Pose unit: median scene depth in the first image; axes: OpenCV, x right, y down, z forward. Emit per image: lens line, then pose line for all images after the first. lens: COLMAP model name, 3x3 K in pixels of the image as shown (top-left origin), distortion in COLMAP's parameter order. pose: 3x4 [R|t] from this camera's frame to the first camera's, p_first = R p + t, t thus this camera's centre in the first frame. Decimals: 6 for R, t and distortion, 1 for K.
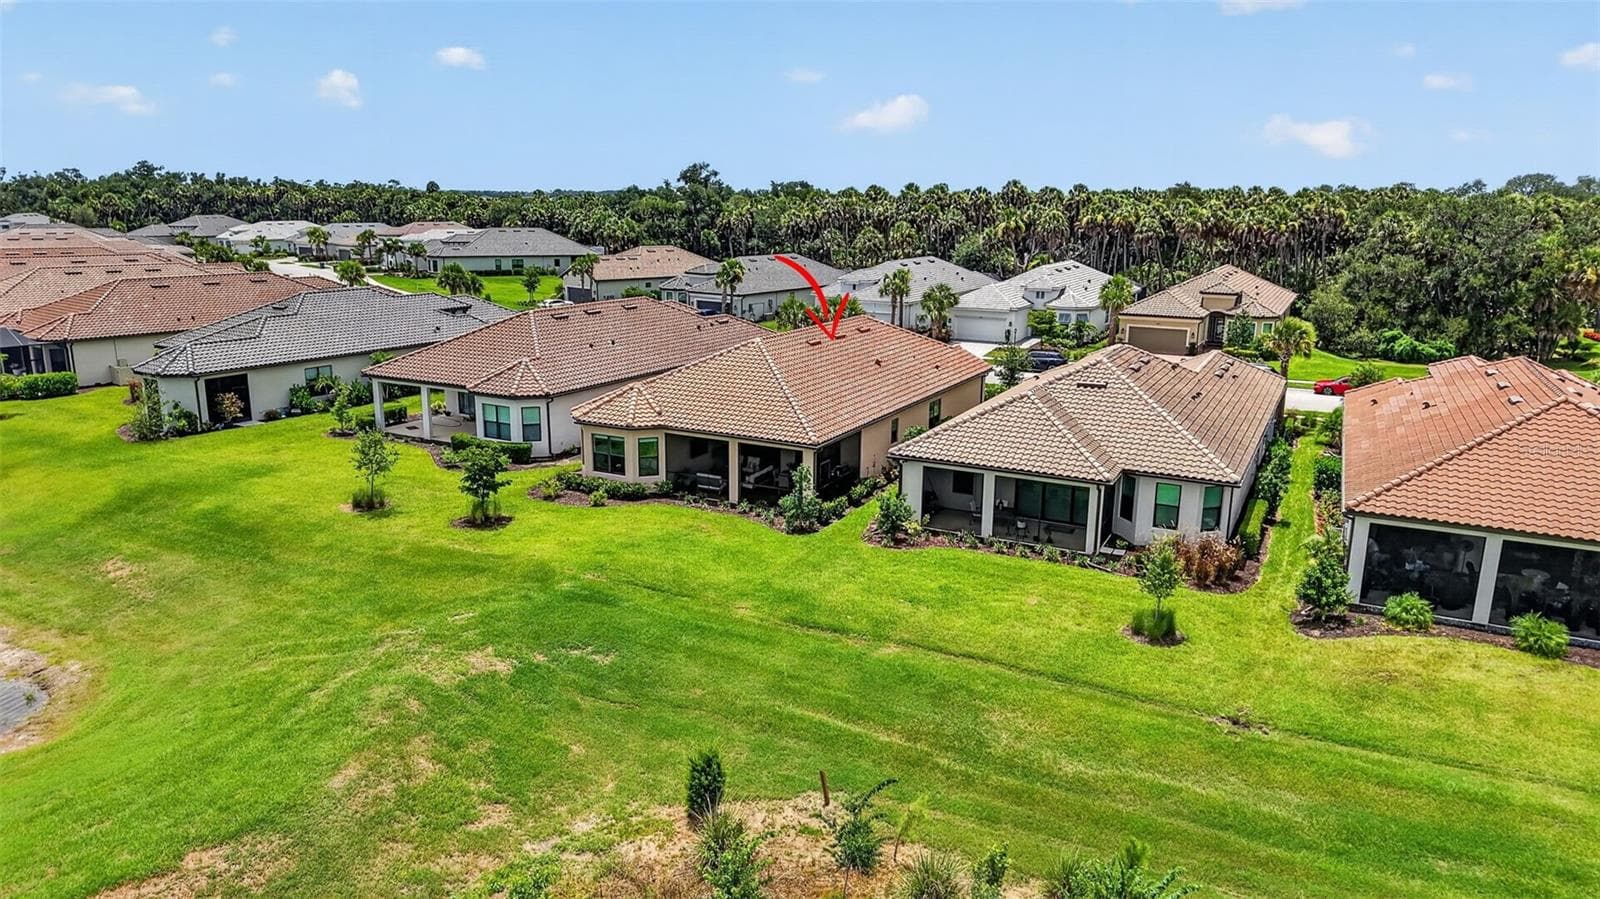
lens RADIAL K [[1028.8, 0, 800.0], [0, 1028.8, 449.5], [0, 0, 1]] dist [0.055710, -0.066408]
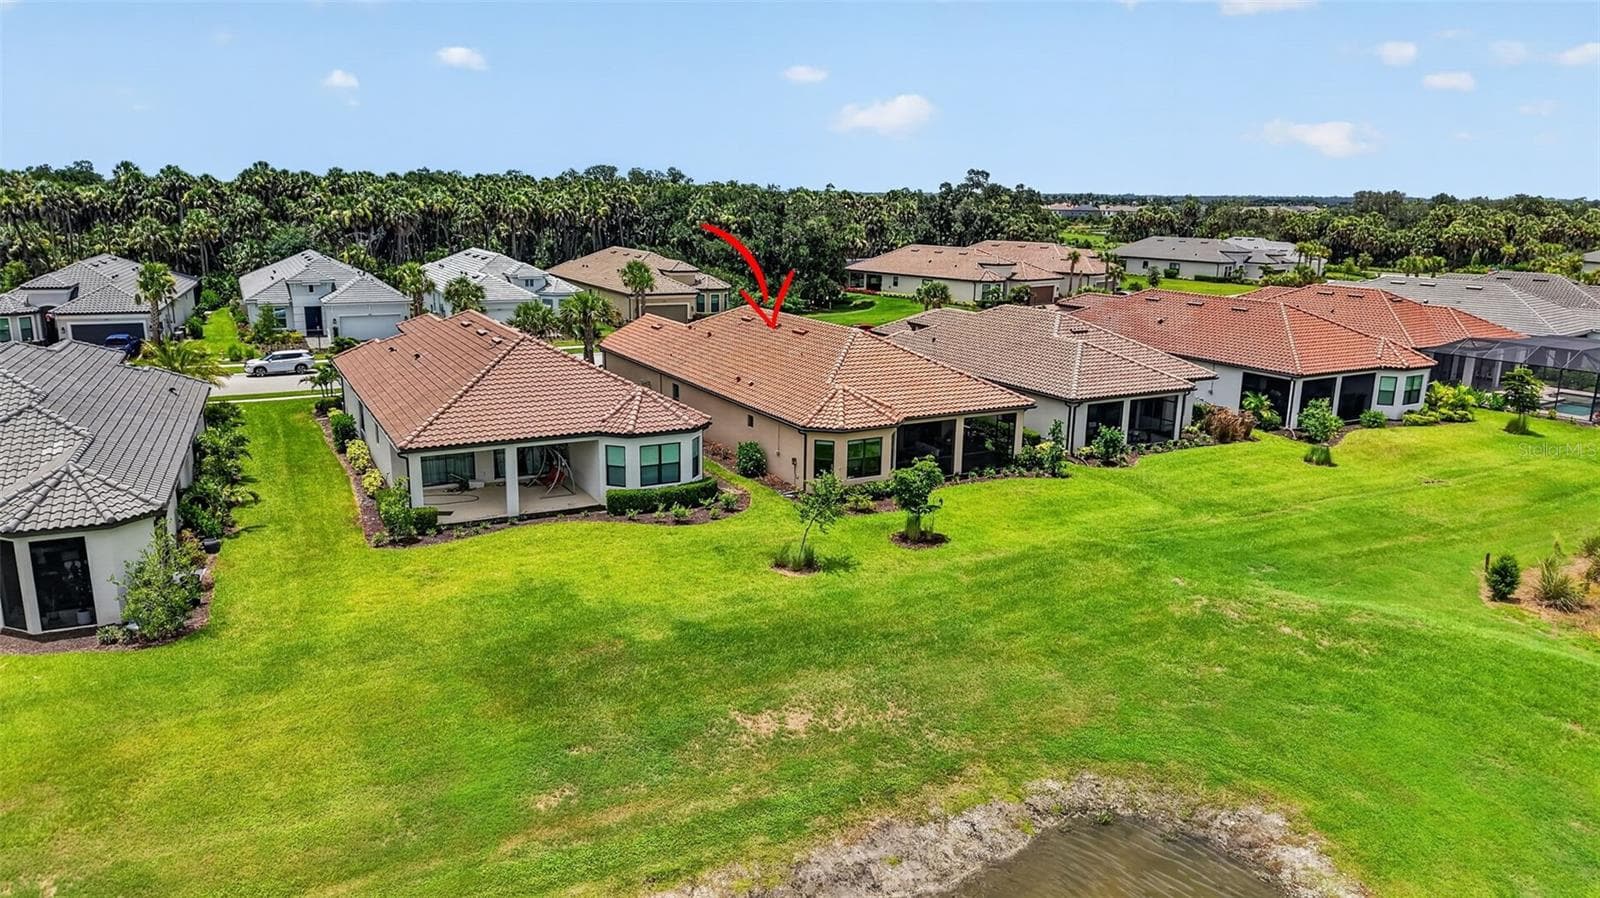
lens RADIAL K [[1028.8, 0, 800.0], [0, 1028.8, 449.0], [0, 0, 1]] dist [0.055710, -0.066408]
pose [[0.584454, -0.199664, 0.786478, -1.069140], [0.187058, 0.976300, 0.108846, -0.131436], [-0.789571, 0.083502, 0.607951, 0.490828]]
